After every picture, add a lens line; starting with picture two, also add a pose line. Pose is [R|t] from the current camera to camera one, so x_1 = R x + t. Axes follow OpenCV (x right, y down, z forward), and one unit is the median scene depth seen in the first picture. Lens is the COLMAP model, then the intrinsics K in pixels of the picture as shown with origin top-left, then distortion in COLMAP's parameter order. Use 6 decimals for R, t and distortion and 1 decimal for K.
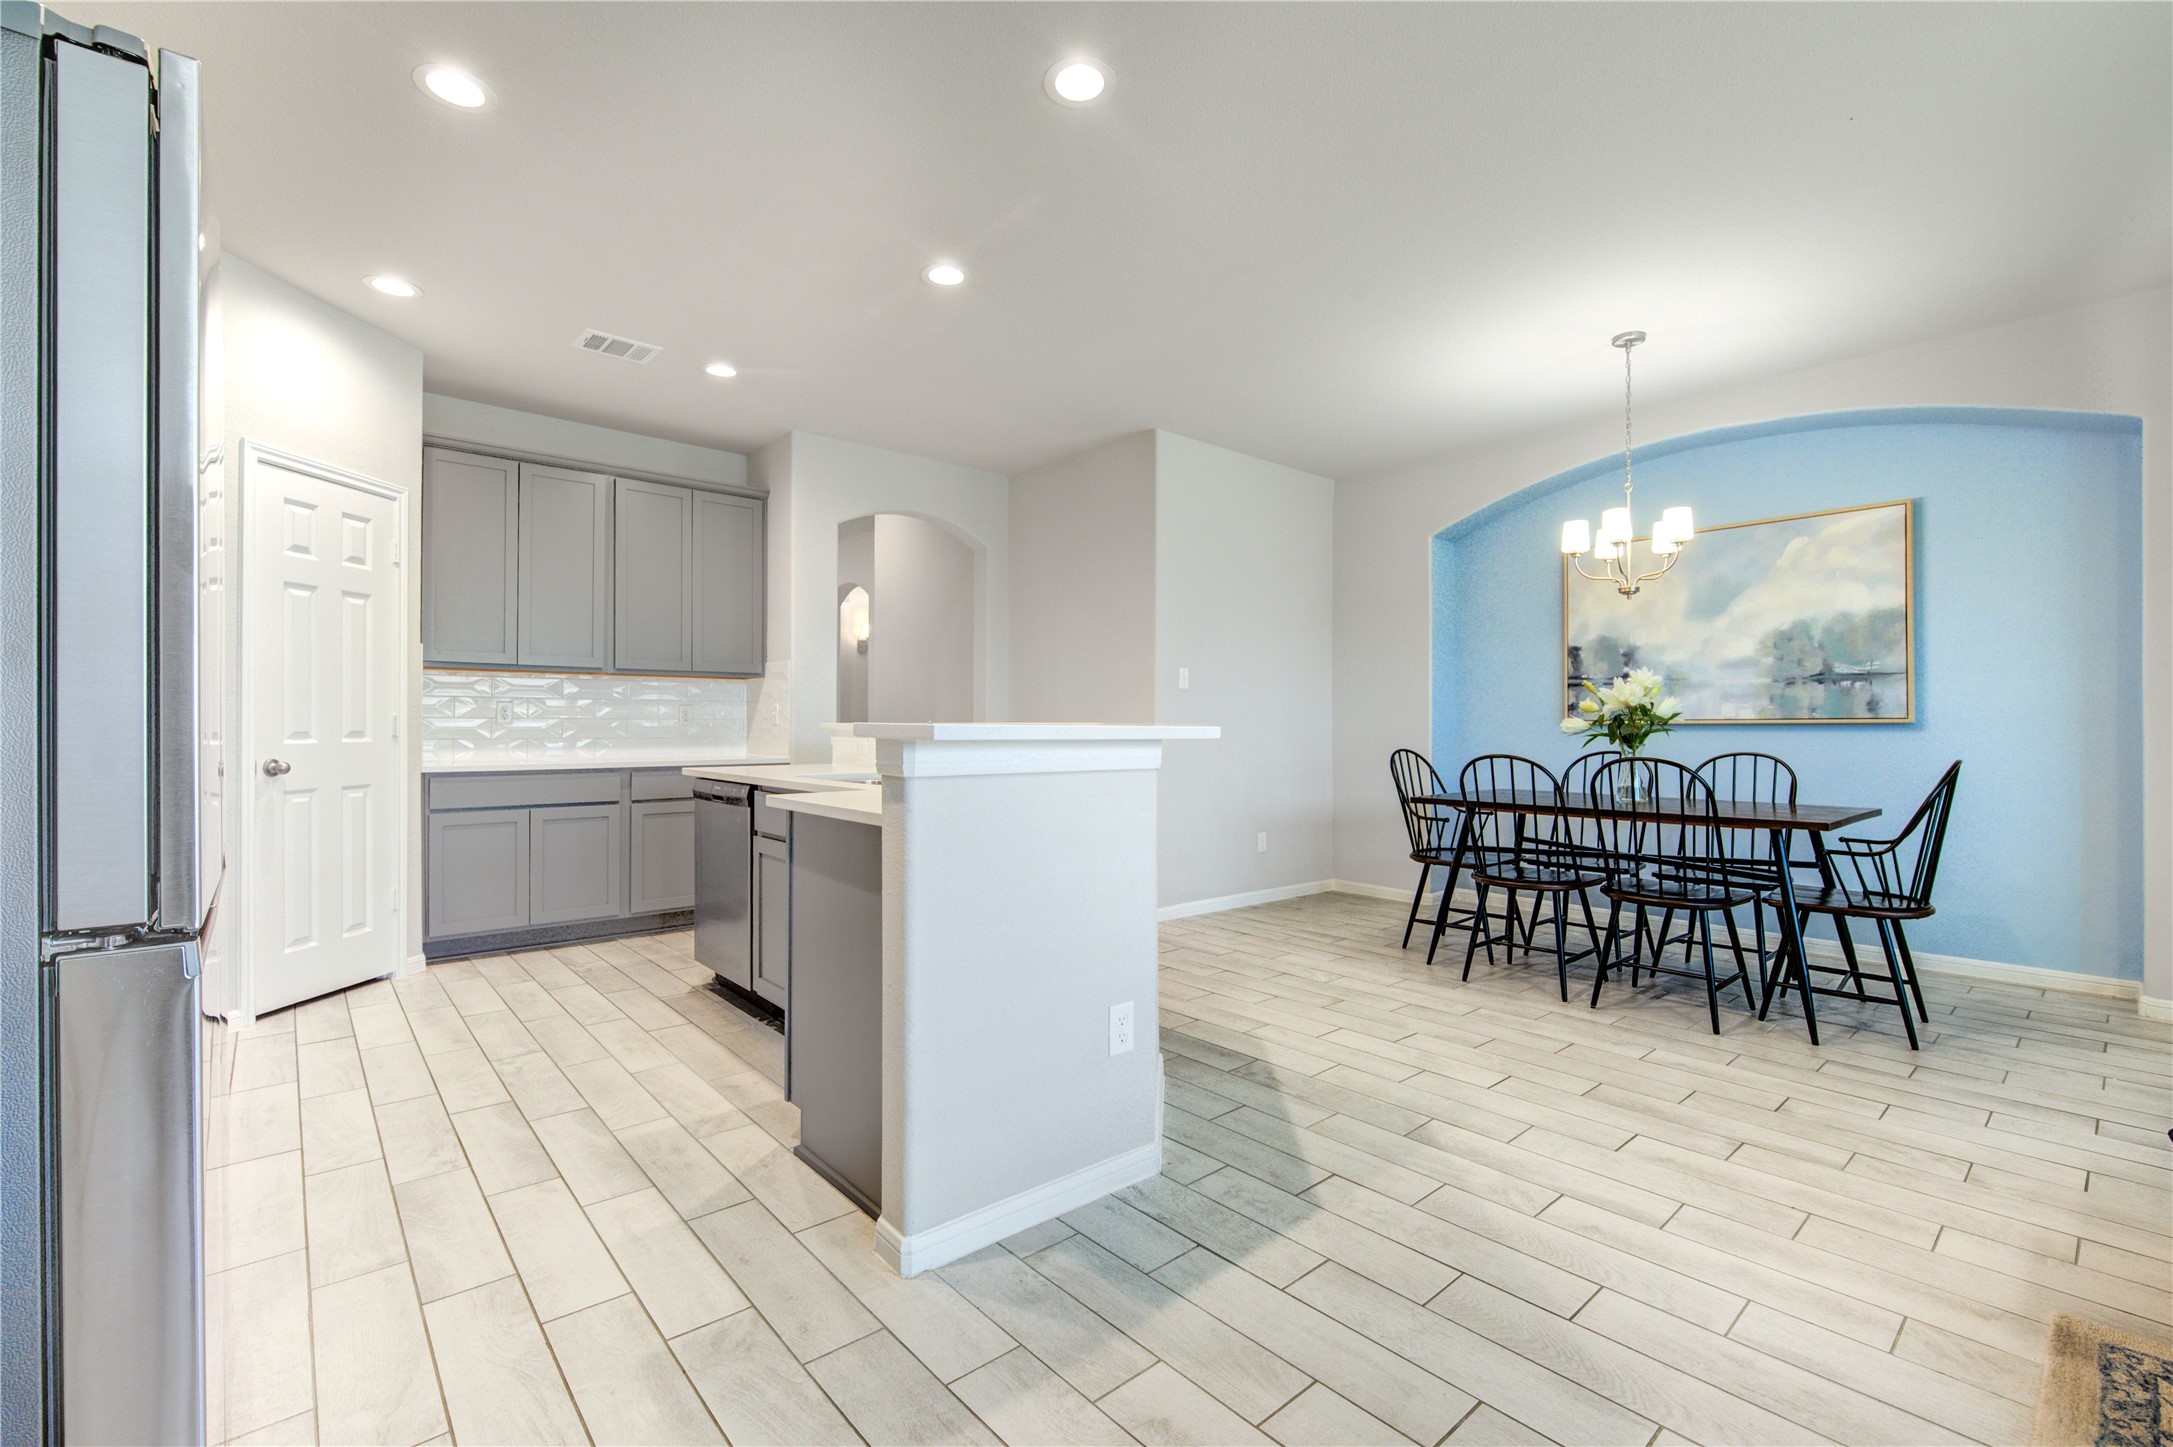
lens RADIAL K [[936.1, 0, 1094.5], [0, 936.1, 719.9], [0, 0, 1]] dist [-0.001381, -0.000404]
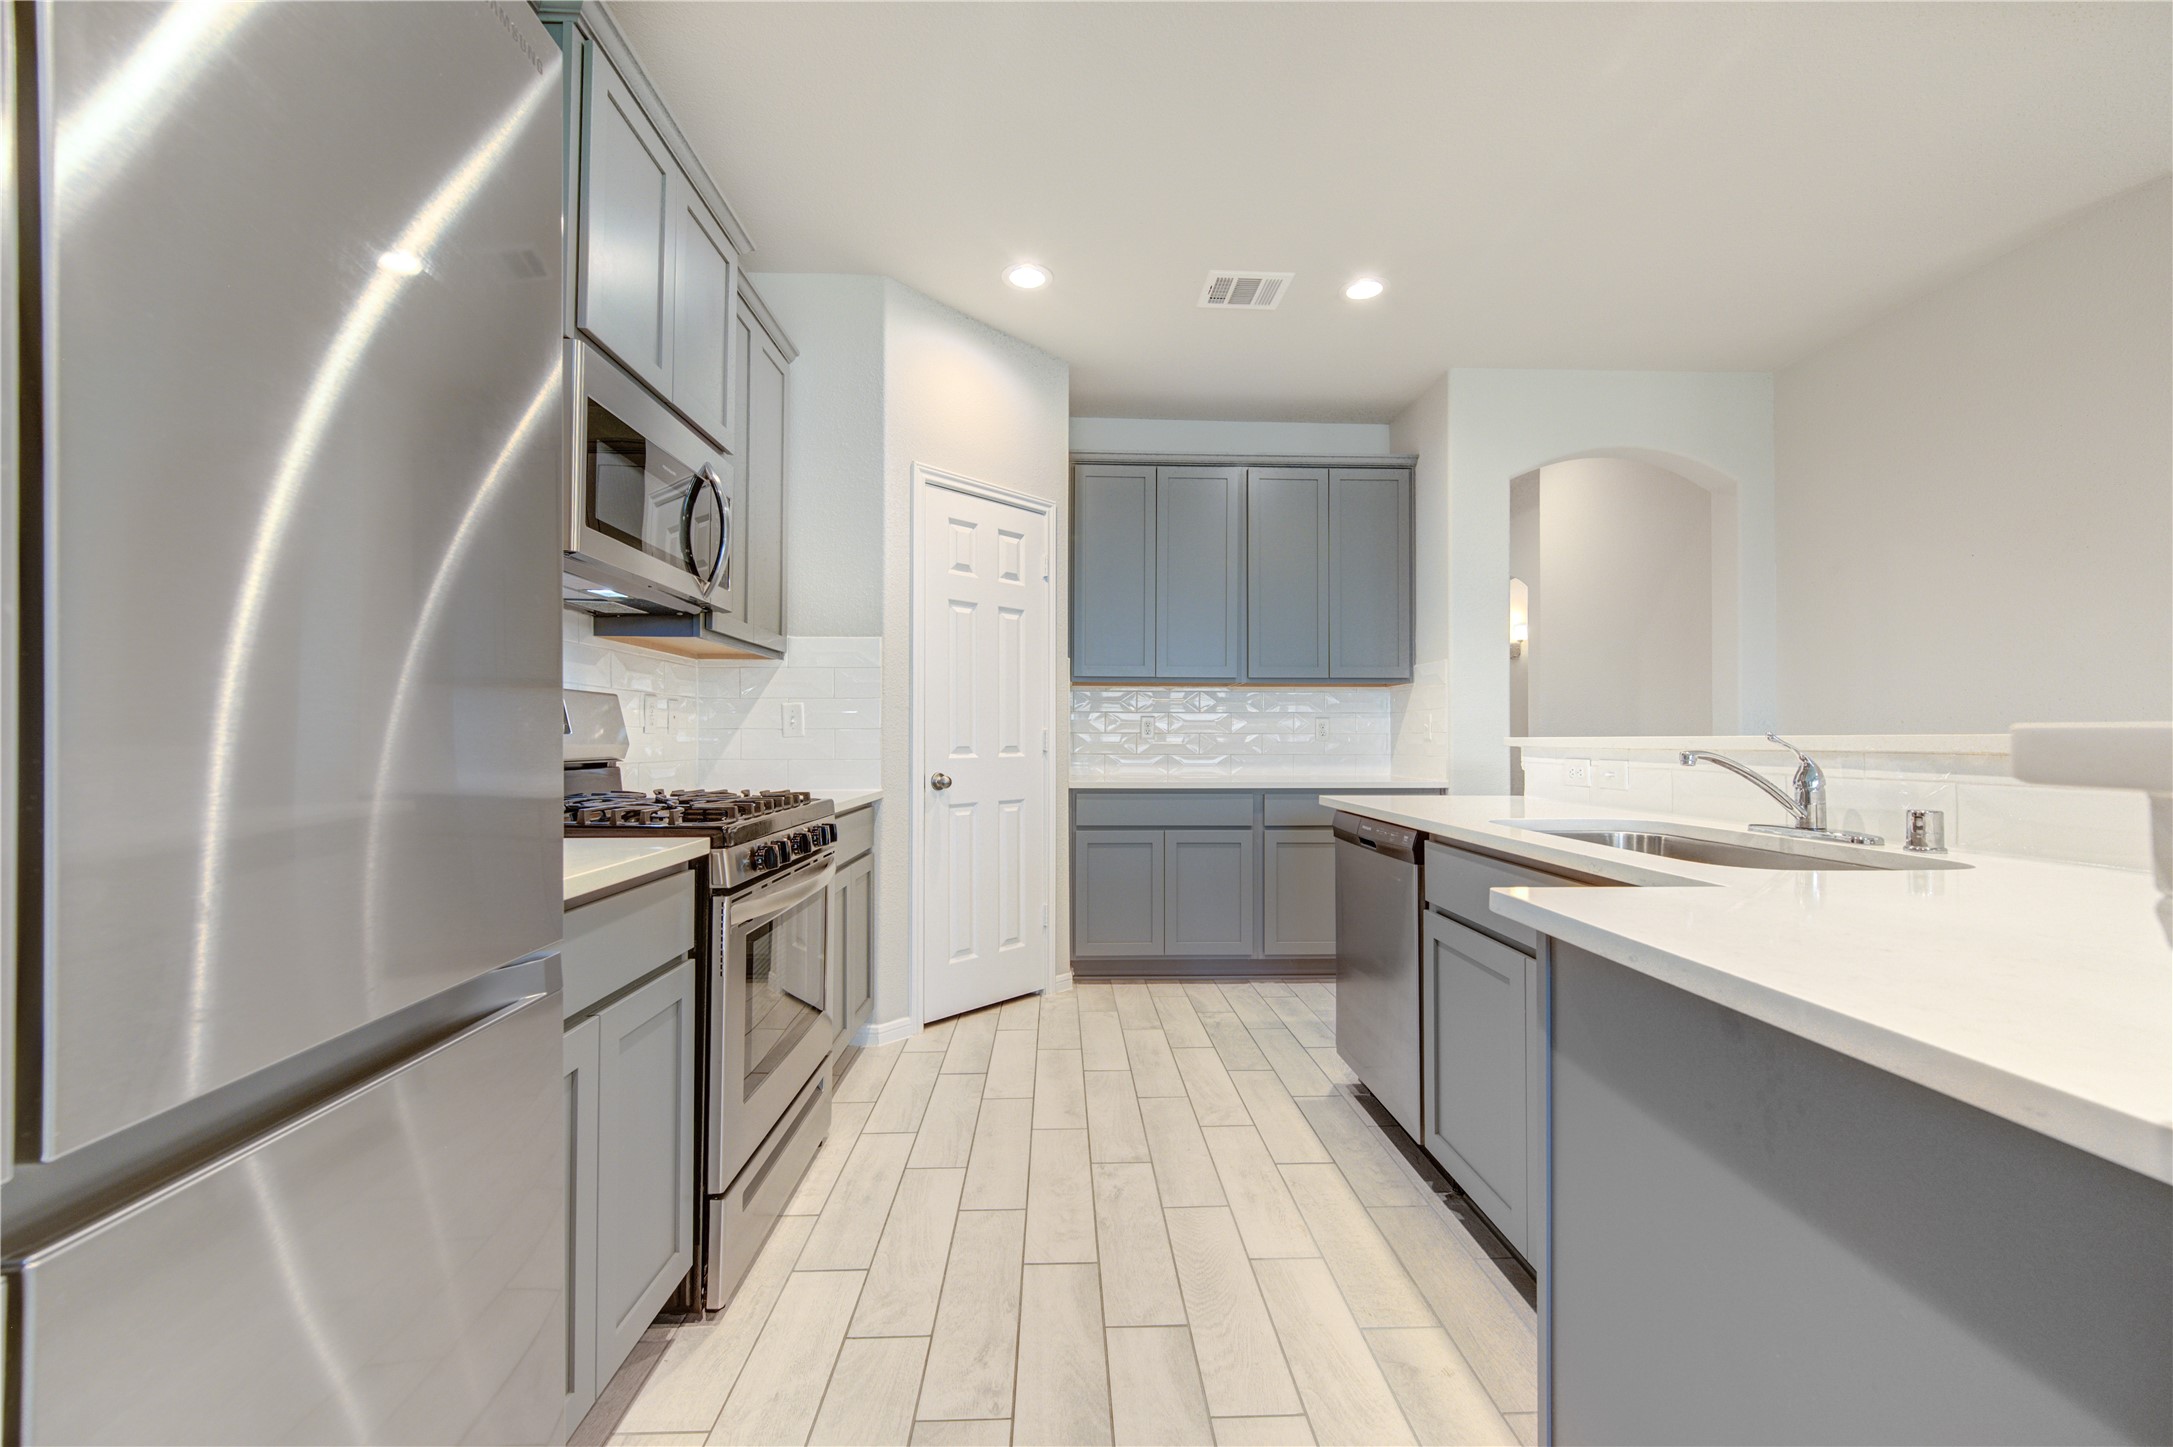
lens RADIAL K [[848.8, 0, 1091.0], [0, 848.8, 729.3], [0, 0, 1]] dist [0.003296, 0.000148]
pose [[0.779521, -0.007851, -0.626326, -0.141162], [0.002688, 0.999954, -0.009189, 0.002480], [0.626370, 0.005480, 0.779507, 0.320221]]
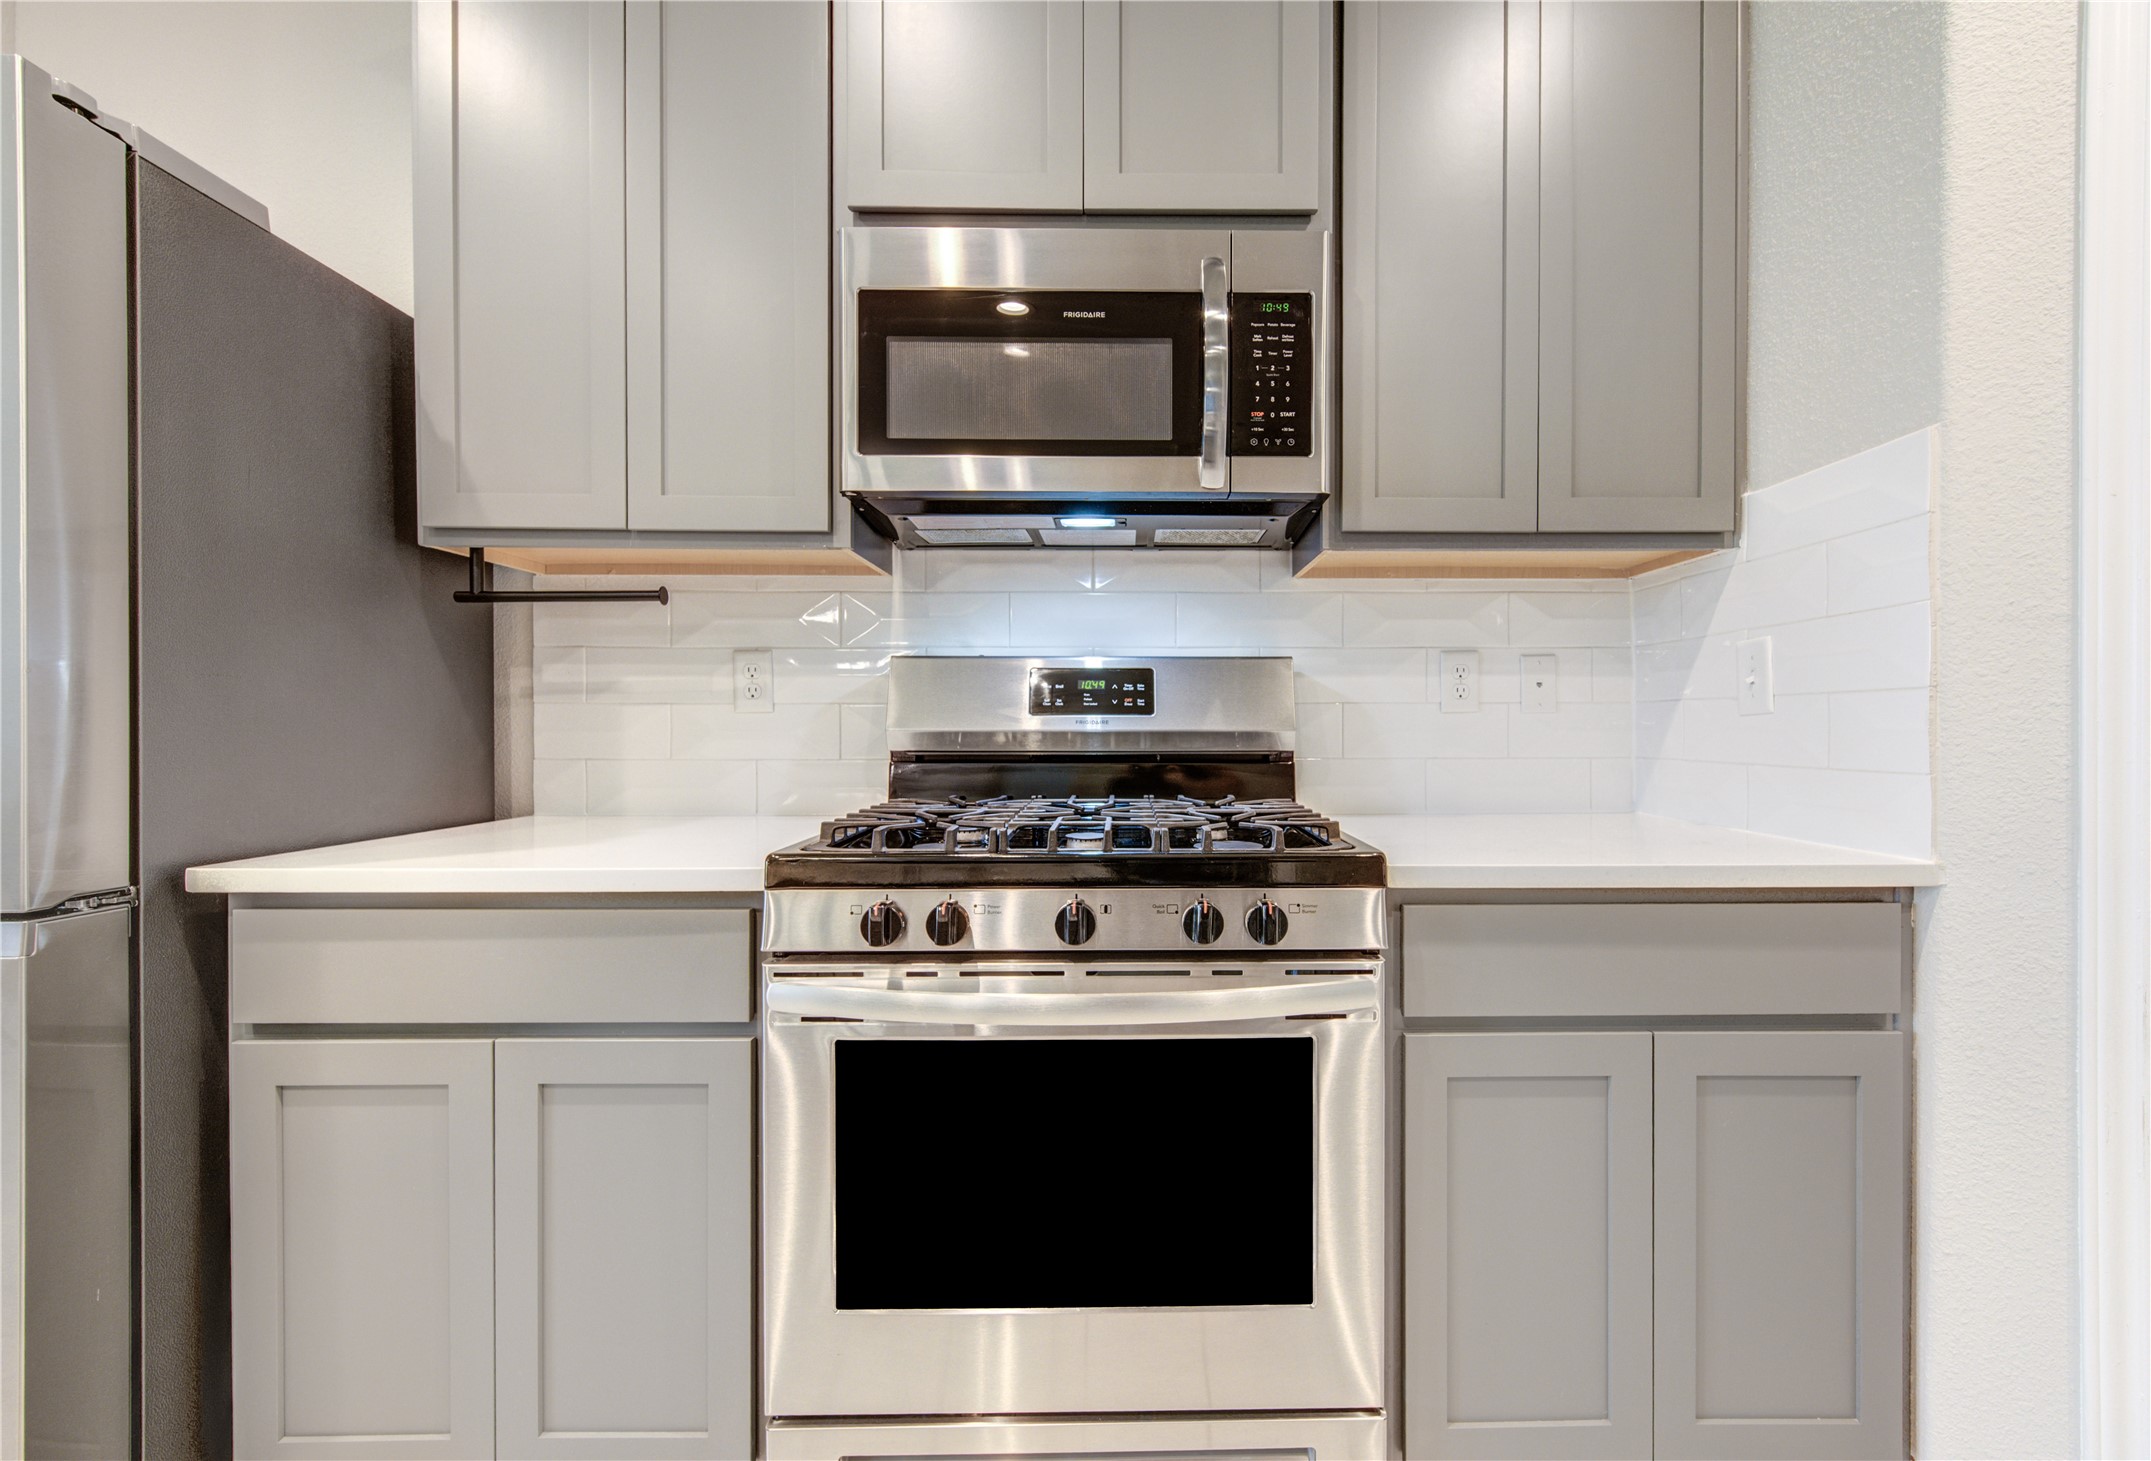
lens RADIAL K [[887.8, 0, 1130.3], [0, 887.8, 726.9], [0, 0, 1]] dist [0.000806, 0.000575]
pose [[-0.646708, 0.002506, -0.762733, -0.382254], [0.004887, 0.999988, -0.000858, 0.005539], [0.762722, -0.004282, -0.646712, 0.770872]]
